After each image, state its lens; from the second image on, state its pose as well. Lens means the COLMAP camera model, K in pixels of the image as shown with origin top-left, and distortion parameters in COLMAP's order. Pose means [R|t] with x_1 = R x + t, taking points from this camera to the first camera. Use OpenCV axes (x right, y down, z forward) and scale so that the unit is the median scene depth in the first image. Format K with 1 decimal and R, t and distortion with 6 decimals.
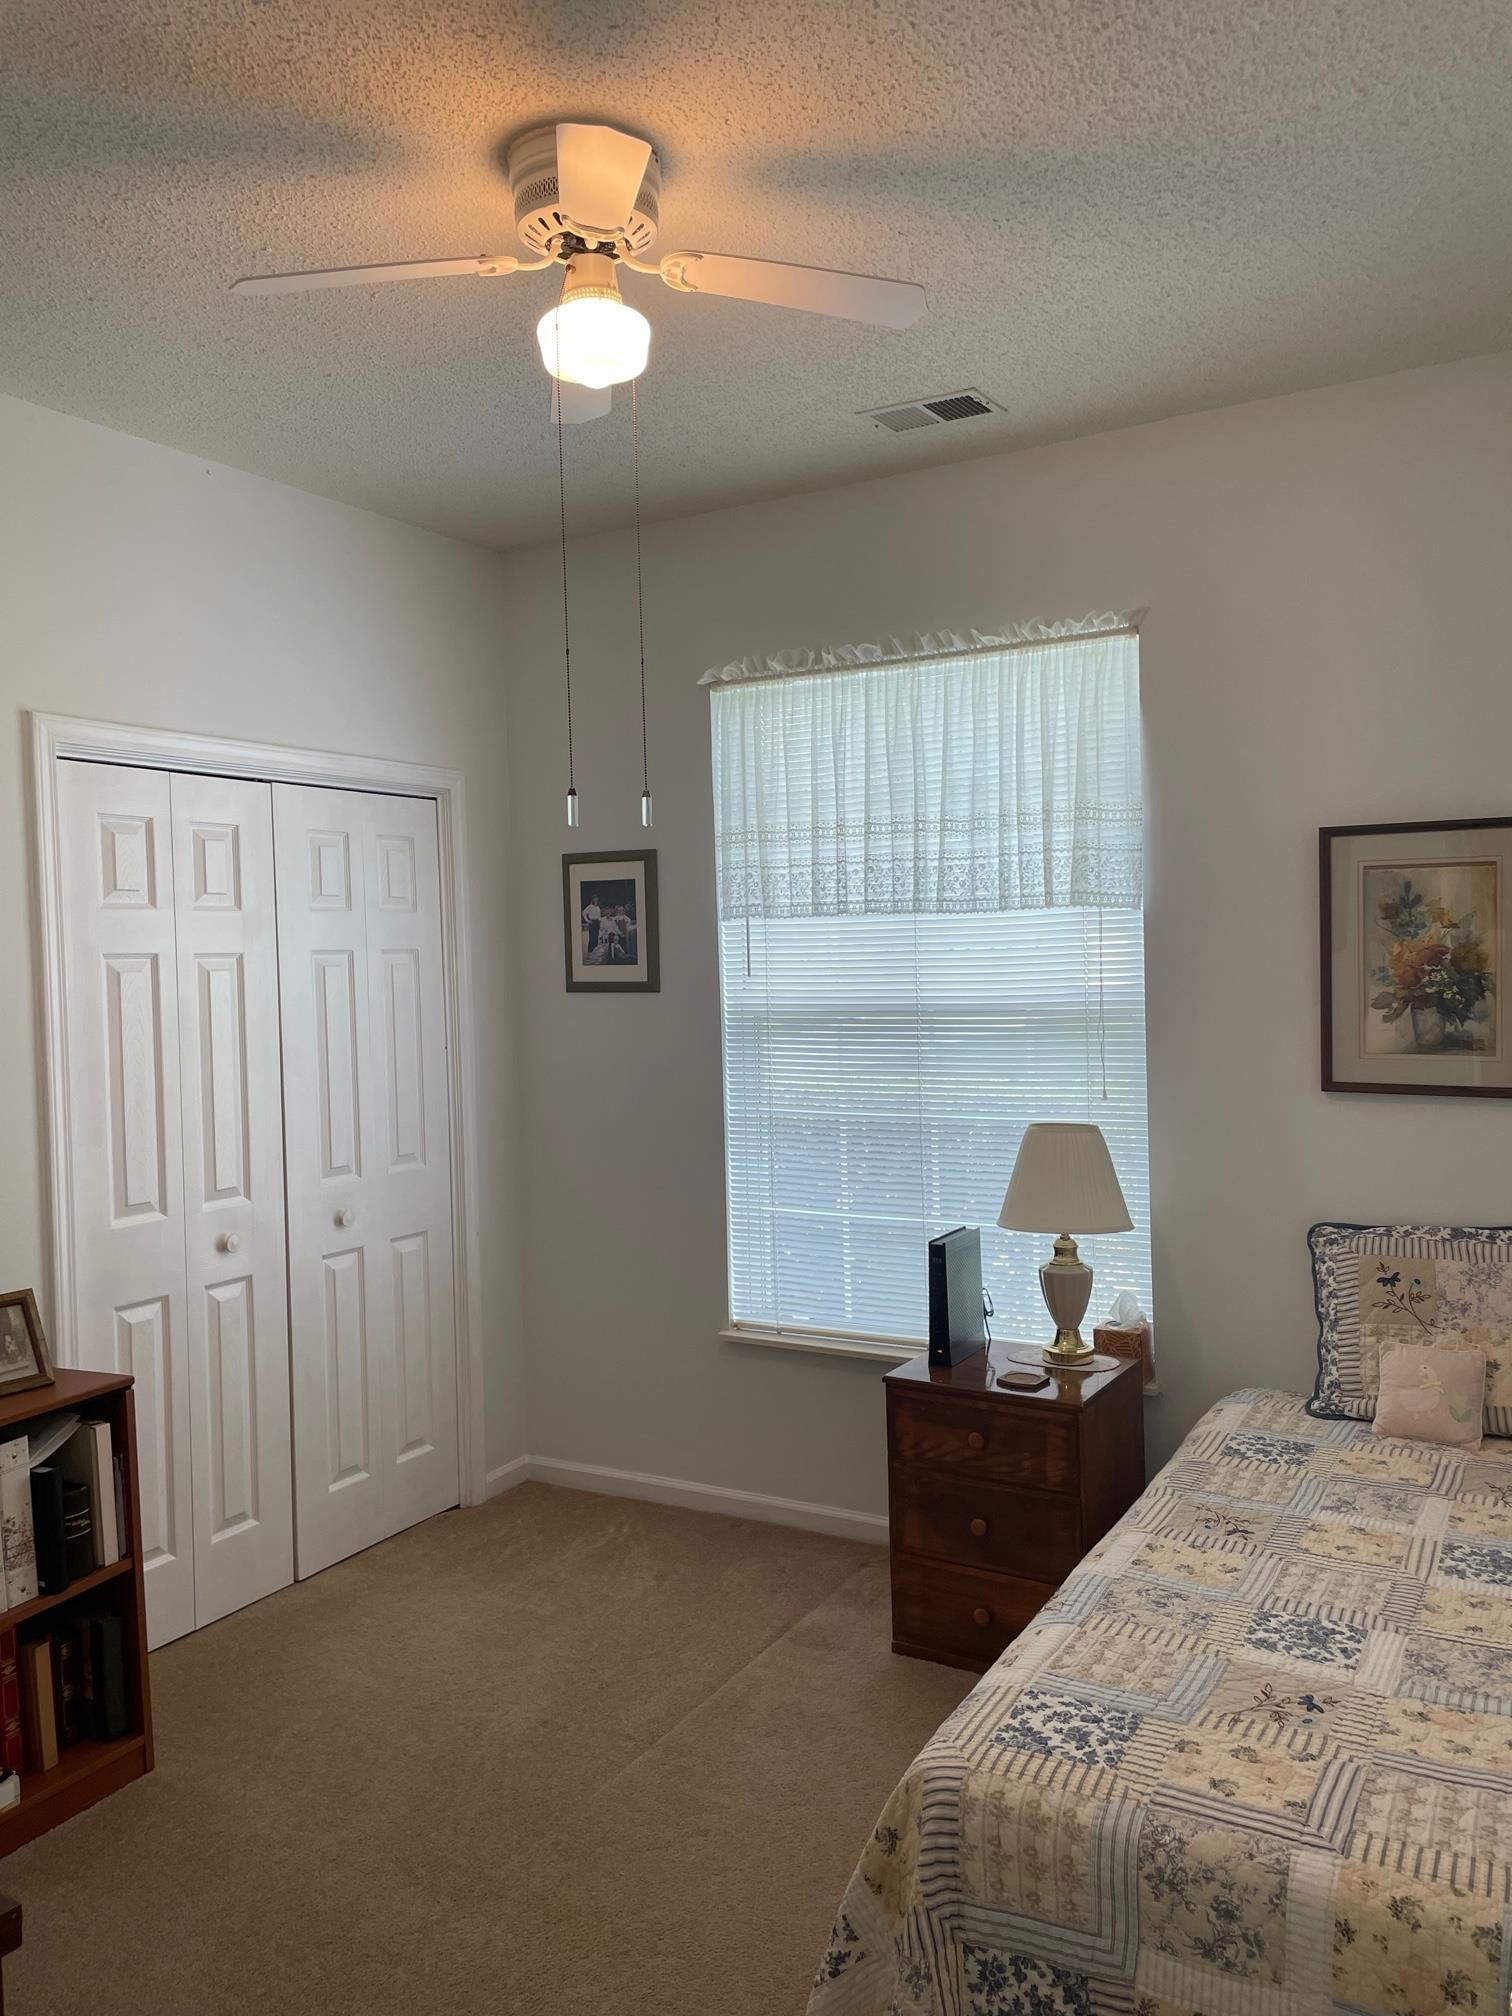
lens RADIAL K [[1528.6, 0, 768.6], [0, 1528.6, 1002.6], [0, 0, 1]] dist [0.095411, -0.119713]
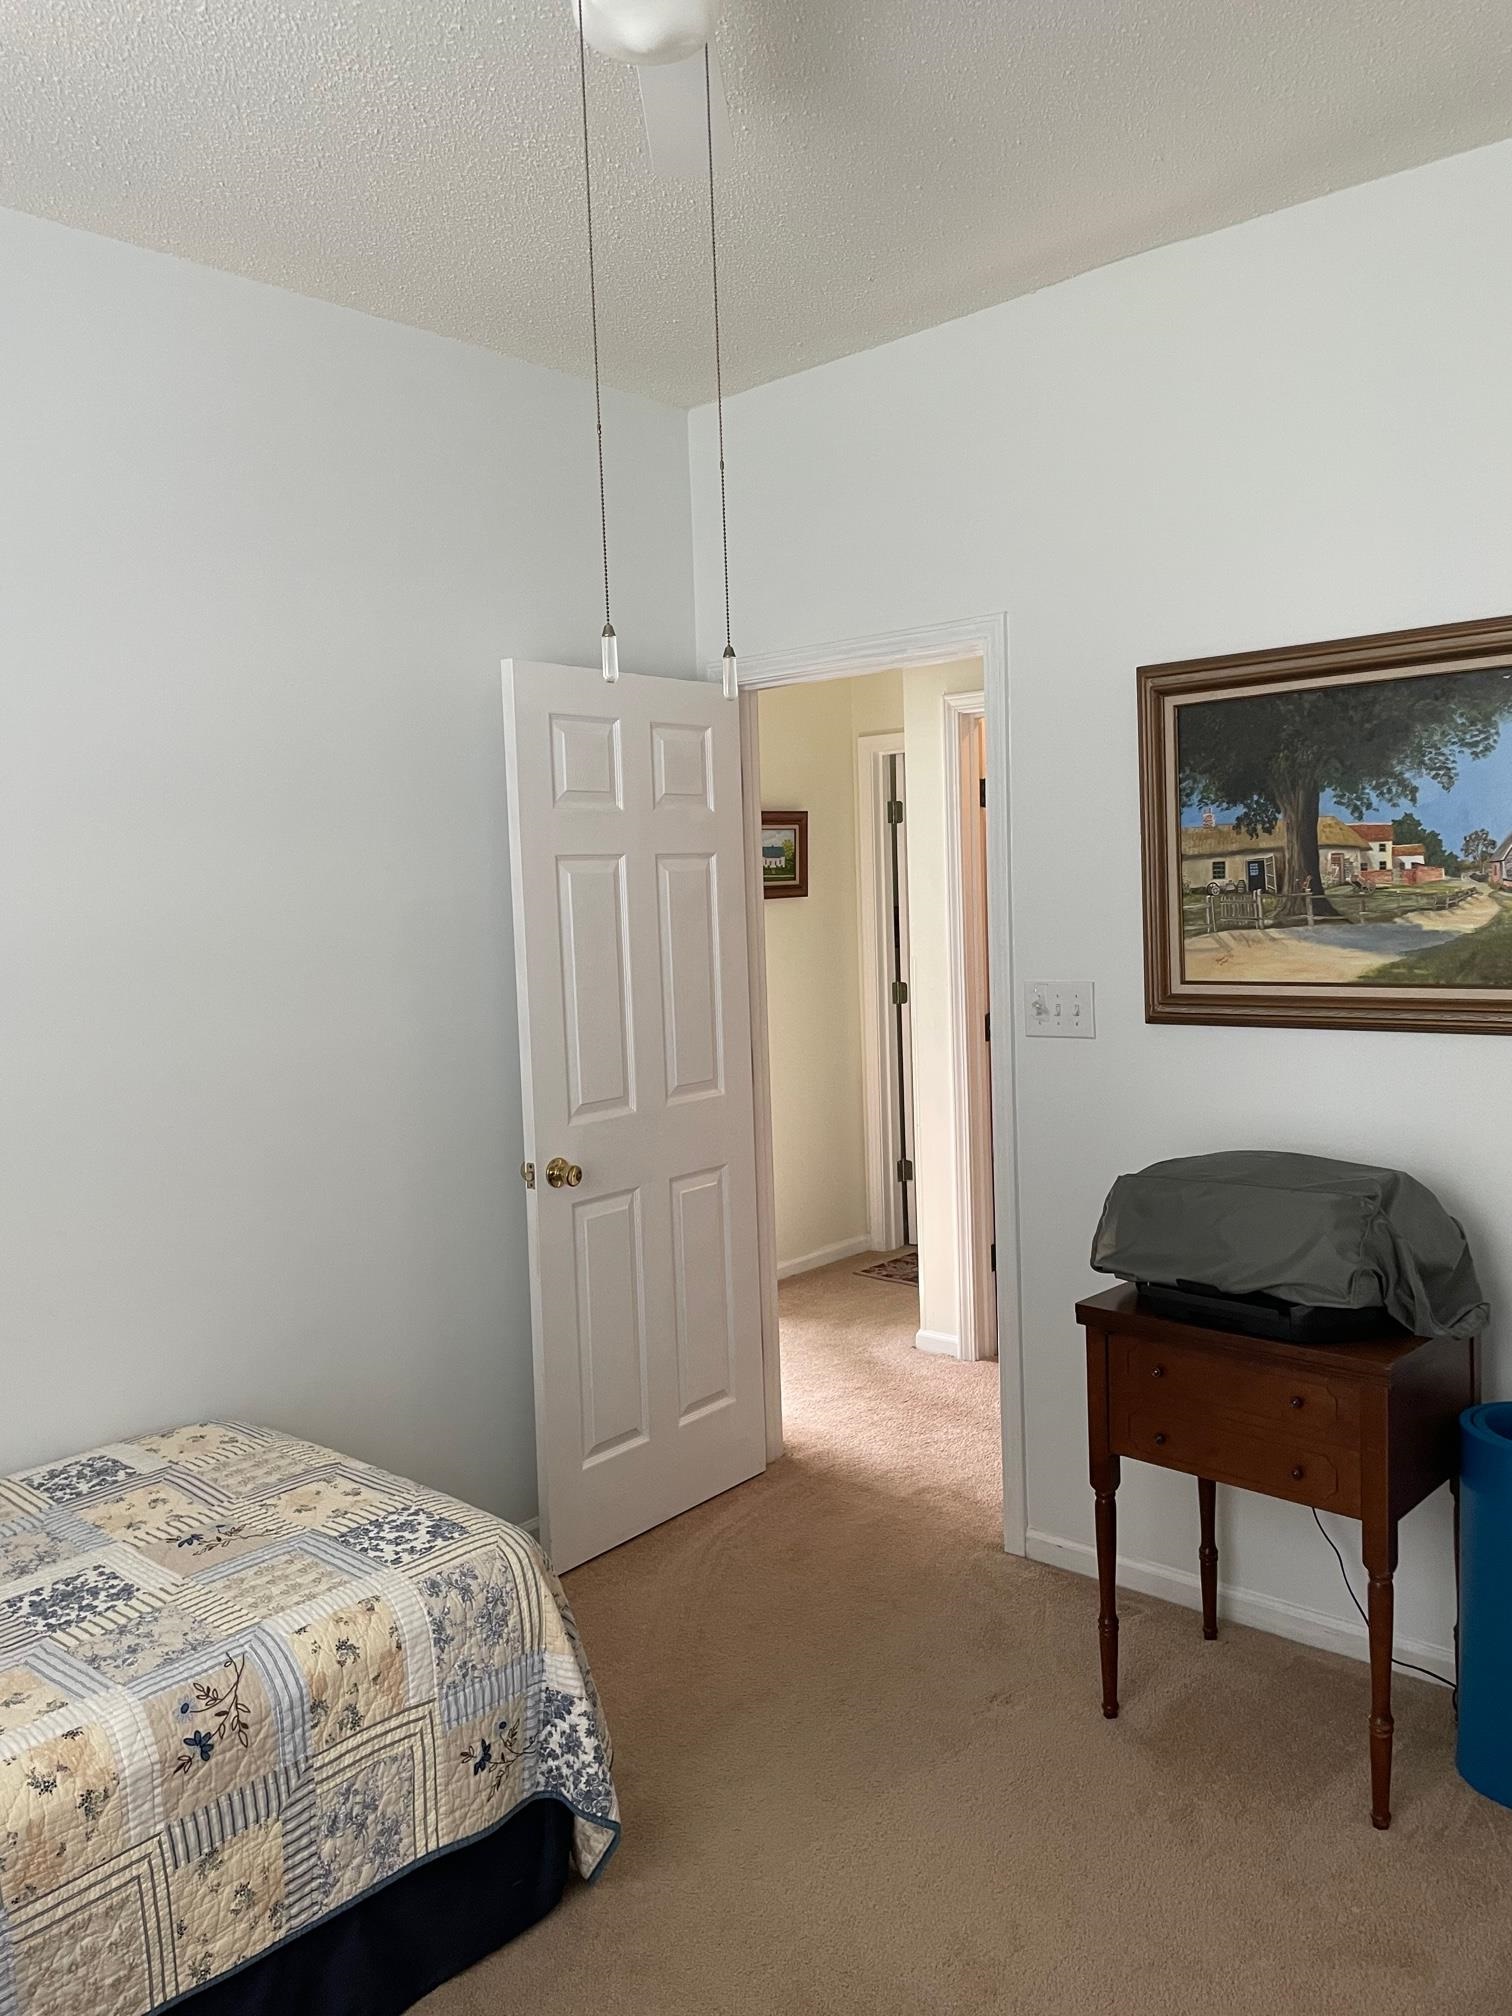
lens RADIAL K [[1528.6, 0, 768.6], [0, 1528.6, 1002.6], [0, 0, 1]] dist [0.095411, -0.119713]
pose [[-0.979576, 0.046153, 0.195707, -0.341354], [0.066151, 0.993092, 0.096911, -0.042097], [-0.189883, 0.107878, -0.975862, 2.077415]]
